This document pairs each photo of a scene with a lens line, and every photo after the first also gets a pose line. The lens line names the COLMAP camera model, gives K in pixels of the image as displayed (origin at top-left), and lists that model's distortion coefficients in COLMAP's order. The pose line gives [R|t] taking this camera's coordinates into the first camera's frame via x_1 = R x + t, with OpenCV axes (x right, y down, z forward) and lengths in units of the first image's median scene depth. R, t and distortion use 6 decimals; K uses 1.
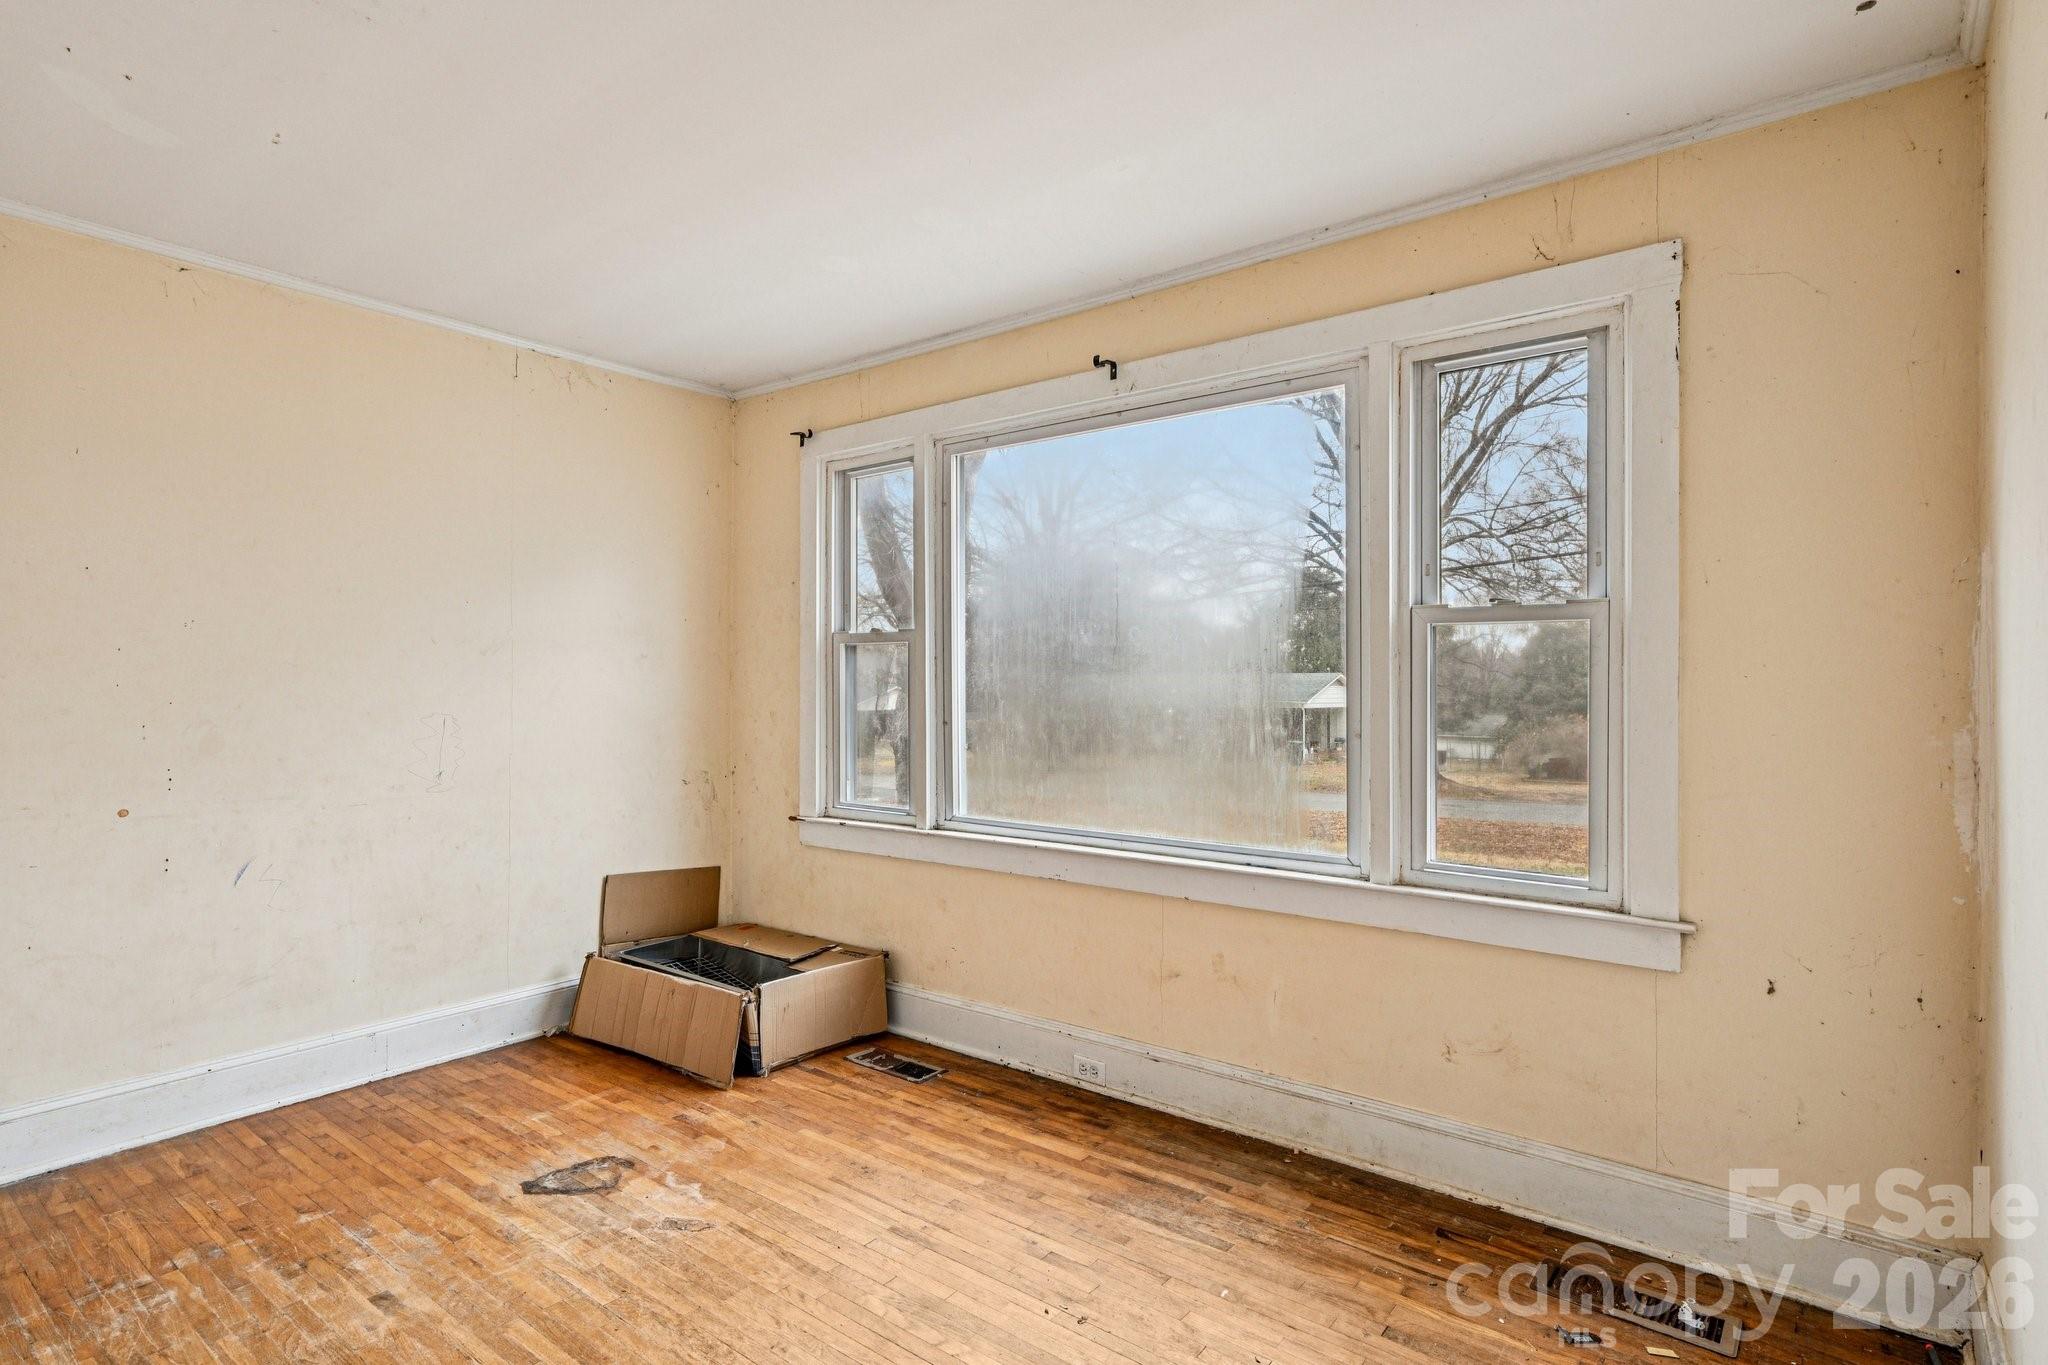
lens RADIAL K [[1025.0, 0, 1039.8], [0, 1025.0, 679.6], [0, 0, 1]] dist [0.004453, 0.000197]
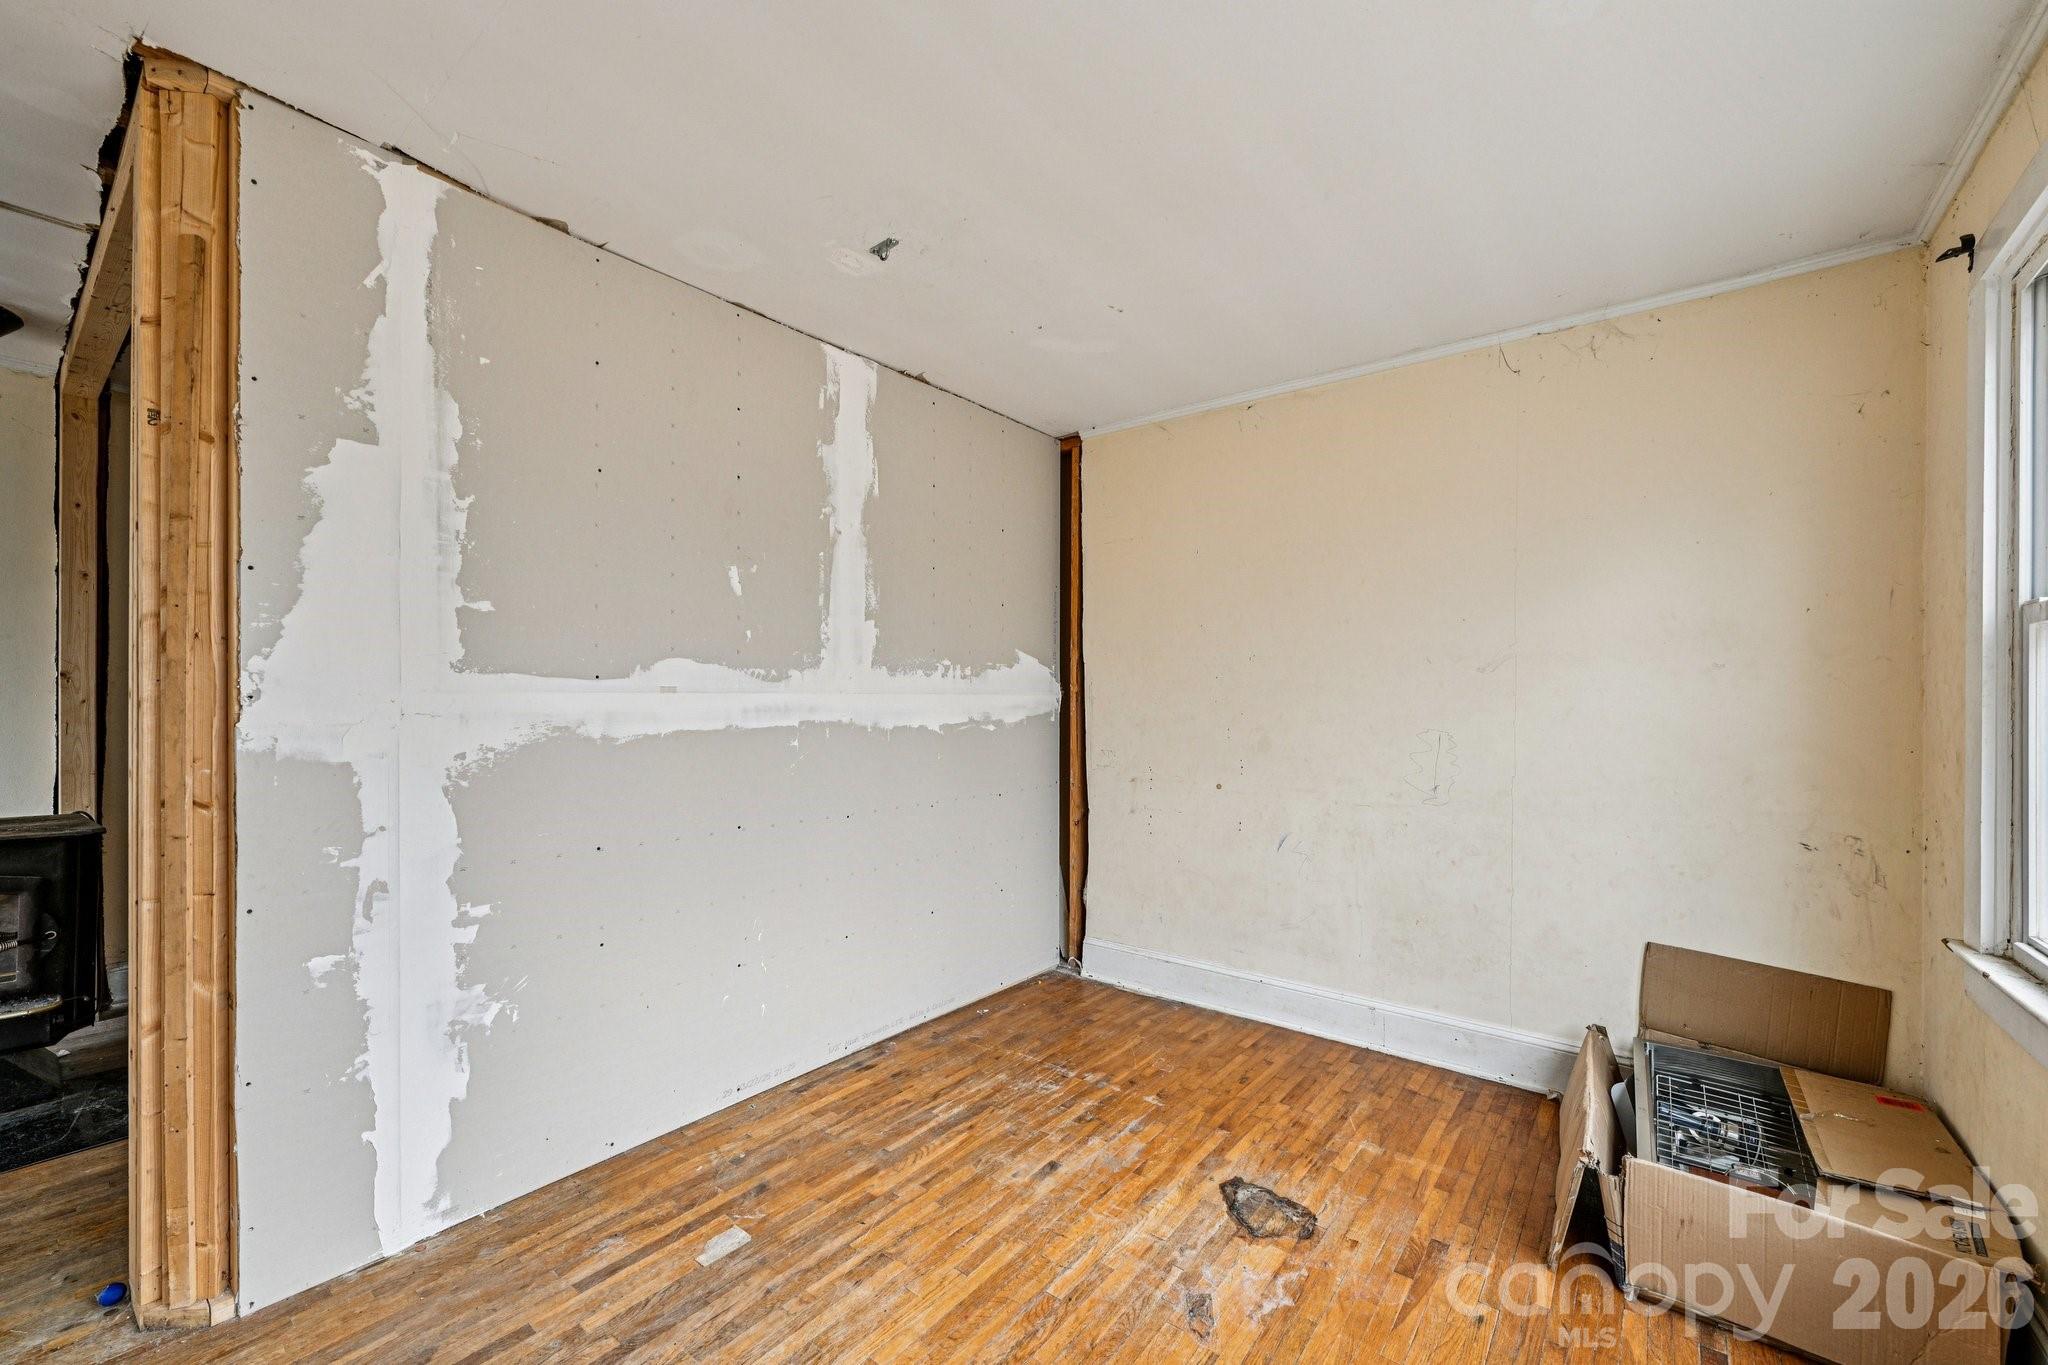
lens RADIAL K [[815.7, 0, 1030.1], [0, 815.7, 700.1], [0, 0, 1]] dist [-0.000537, 0.000104]
pose [[-0.001920, 0.000357, -0.999998, 0.292379], [-0.001412, 0.999999, 0.000360, 0.003477], [0.999997, 0.001413, -0.001920, 0.706139]]
